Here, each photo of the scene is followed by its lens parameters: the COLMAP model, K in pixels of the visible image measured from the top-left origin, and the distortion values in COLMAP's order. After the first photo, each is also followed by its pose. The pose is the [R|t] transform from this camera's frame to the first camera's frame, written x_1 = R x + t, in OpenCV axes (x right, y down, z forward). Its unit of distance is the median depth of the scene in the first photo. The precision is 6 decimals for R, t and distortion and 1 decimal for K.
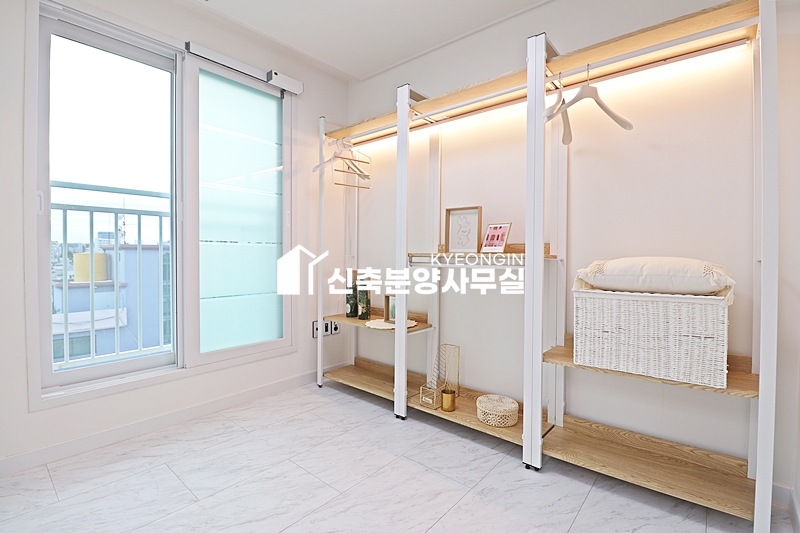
lens RADIAL K [[370.2, 0, 403.2], [0, 370.2, 260.6], [0, 0, 1]] dist [-0.017786, -0.000724]
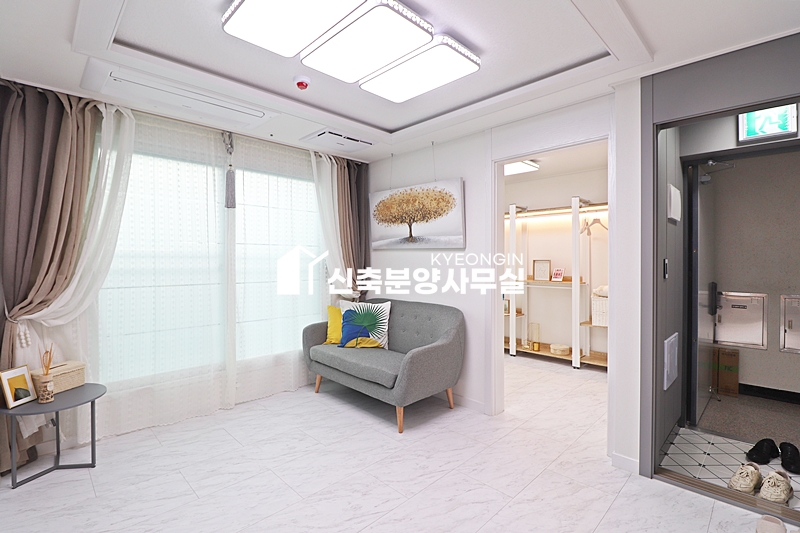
lens RADIAL K [[370.2, 0, 403.2], [0, 370.2, 260.6], [0, 0, 1]] dist [-0.017786, -0.000724]
pose [[0.996856, -0.007393, -0.078895, -0.533188], [0.005934, 0.999807, -0.018709, -0.112143], [0.079018, 0.018182, 0.996707, -1.378810]]
